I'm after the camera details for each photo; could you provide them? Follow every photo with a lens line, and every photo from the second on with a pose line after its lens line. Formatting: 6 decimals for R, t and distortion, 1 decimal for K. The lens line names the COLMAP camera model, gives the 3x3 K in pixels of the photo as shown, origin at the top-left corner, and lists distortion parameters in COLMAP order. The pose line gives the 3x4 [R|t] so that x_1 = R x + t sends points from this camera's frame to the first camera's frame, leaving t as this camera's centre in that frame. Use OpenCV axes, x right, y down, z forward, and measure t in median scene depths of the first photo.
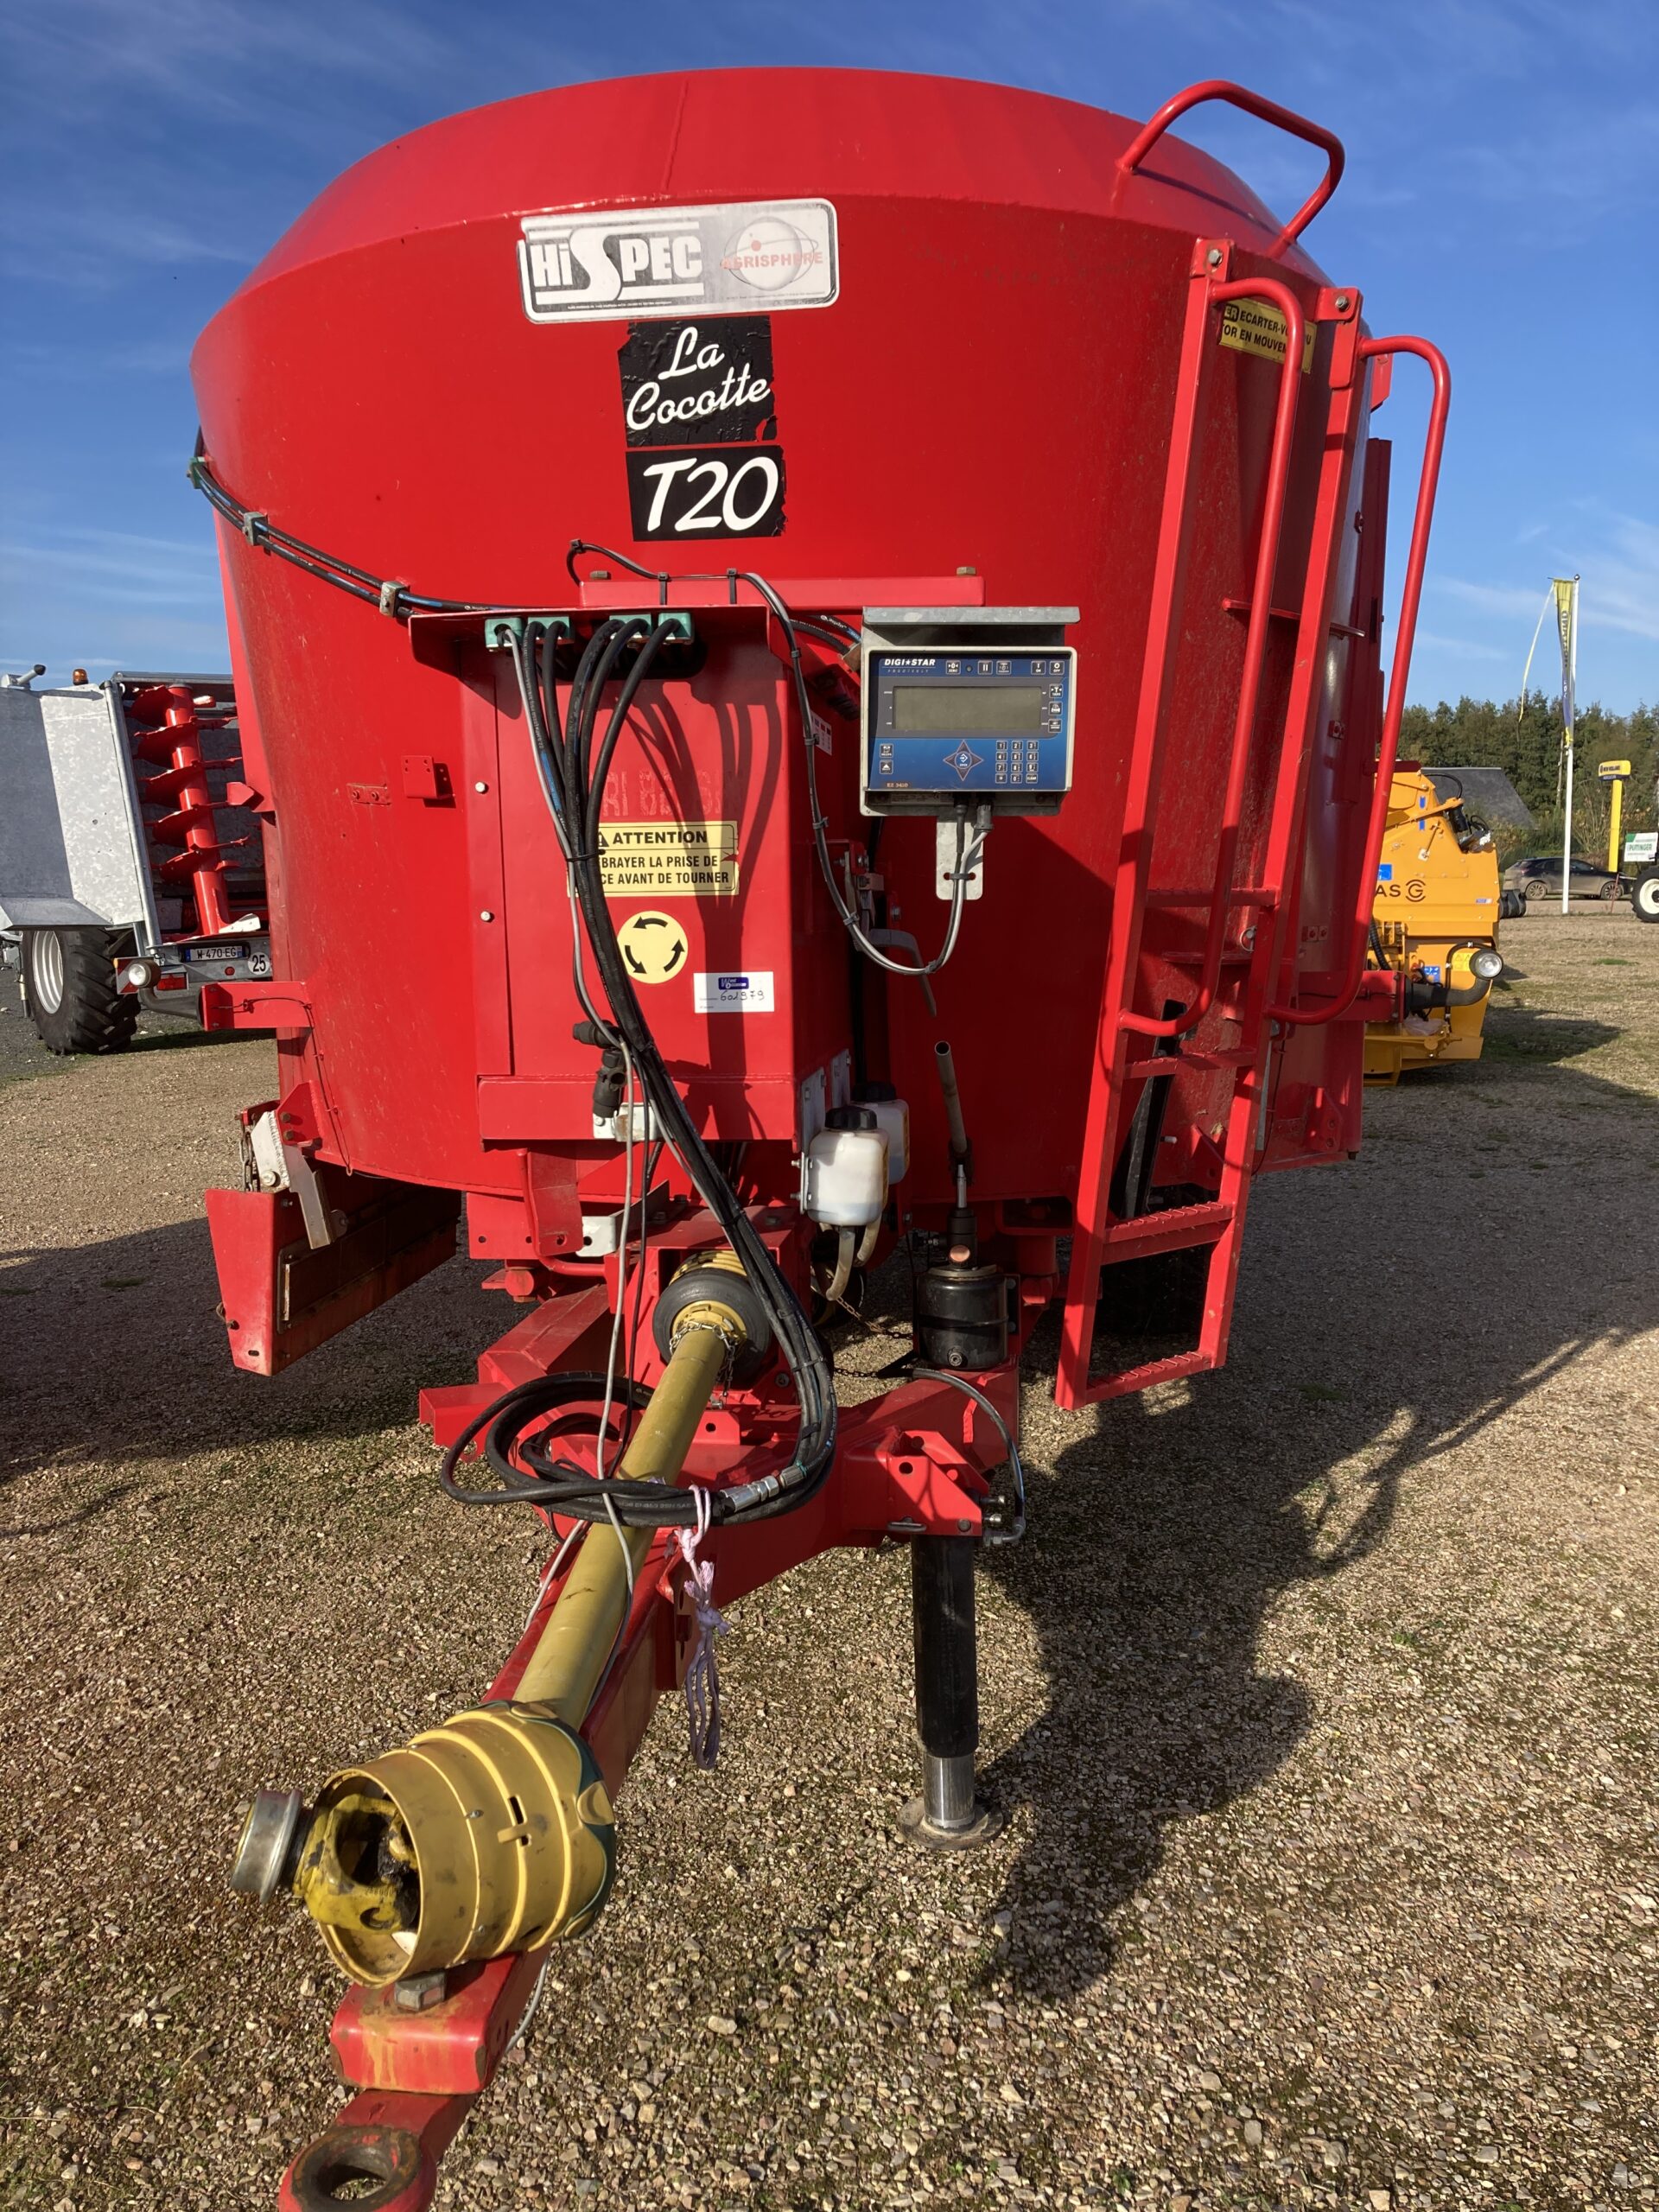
lens RADIAL K [[1825.8, 0, 811.3], [0, 1825.8, 1097.7], [0, 0, 1]] dist [-0.003740, -0.005236]
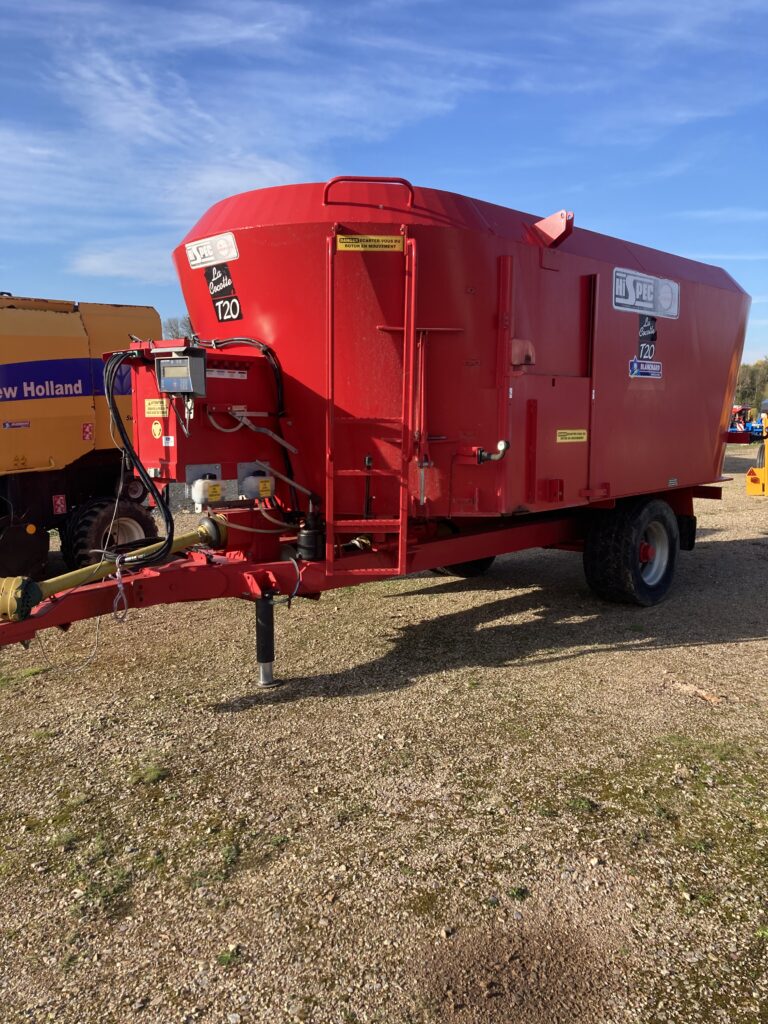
lens RADIAL K [[843.2, 0, 384.0], [0, 843.2, 512.0], [0, 0, 1]] dist [-0.000706, -0.003282]
pose [[0.801053, 0.078231, -0.593460, 1.278473], [-0.078351, 0.996597, 0.025616, 0.011779], [0.593444, 0.025978, 0.804456, -0.185379]]
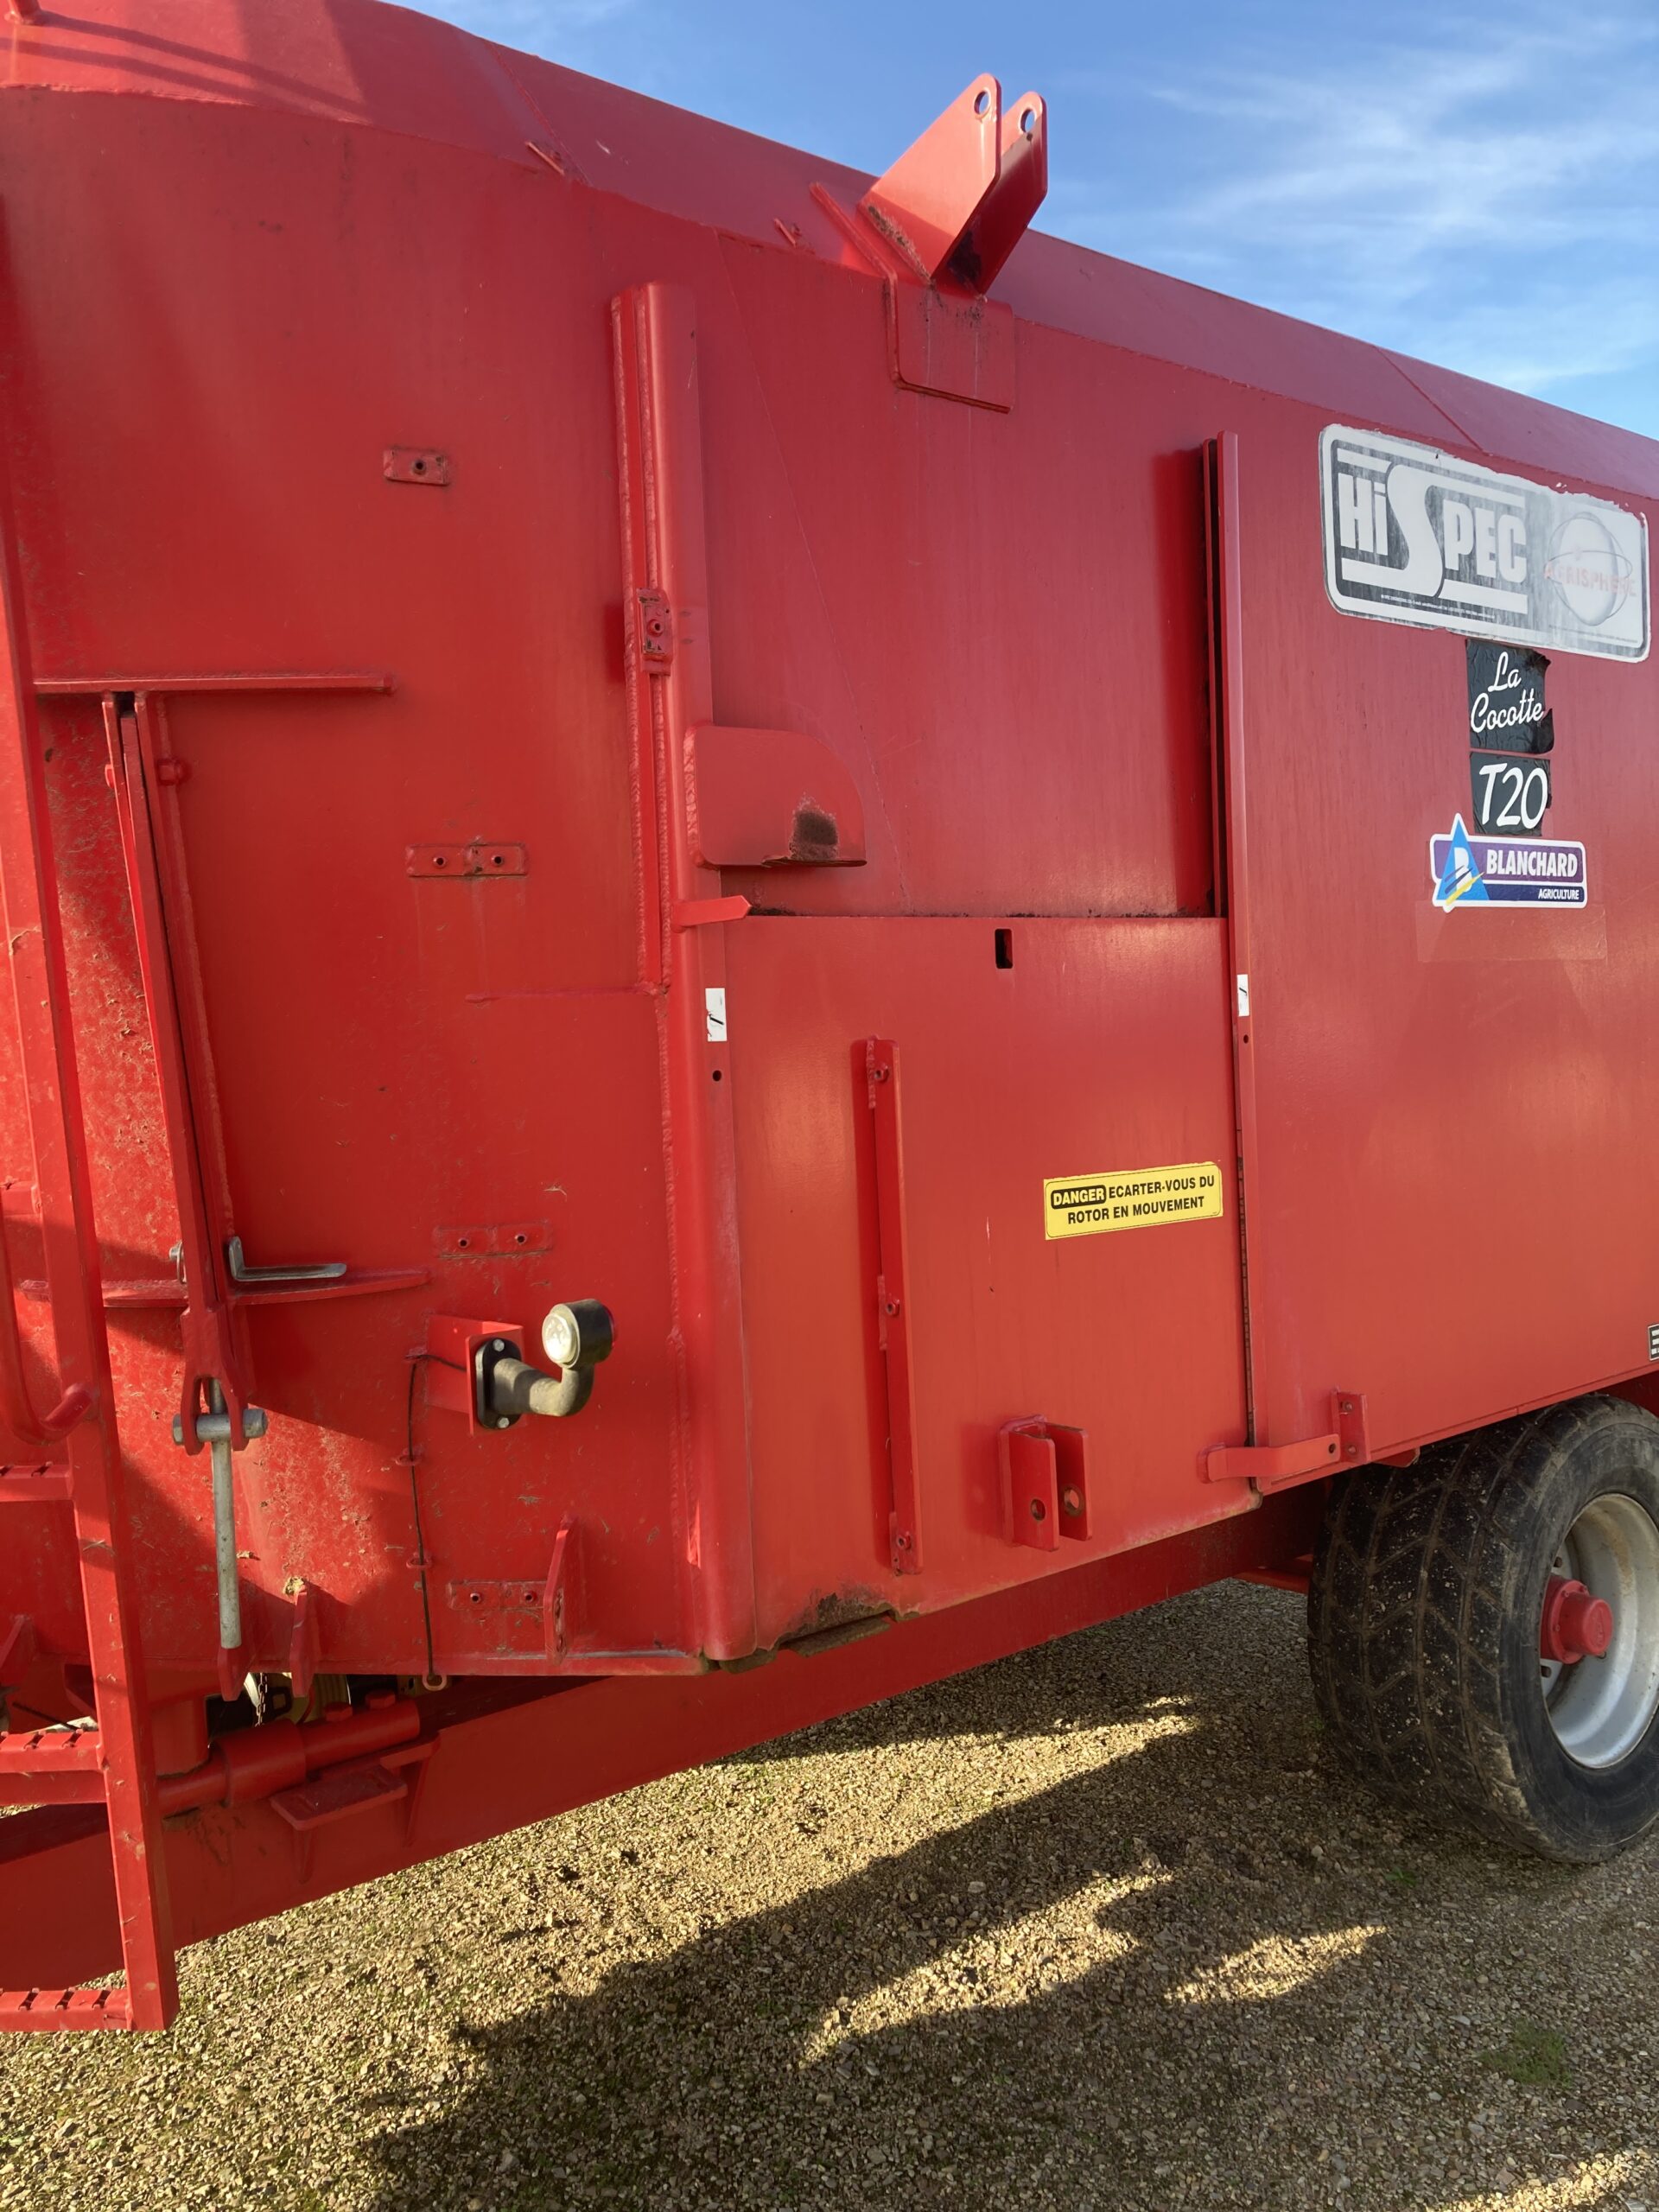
lens RADIAL K [[2033.0, 0, 829.5], [0, 2033.0, 1106.0], [0, 0, 1]] dist [0.013189, 0.011029]
pose [[0.754281, 0.000595, -0.656551, 0.991759], [-0.044824, 0.997713, -0.050593, -0.133118], [0.655020, 0.067591, 0.752583, 0.782880]]
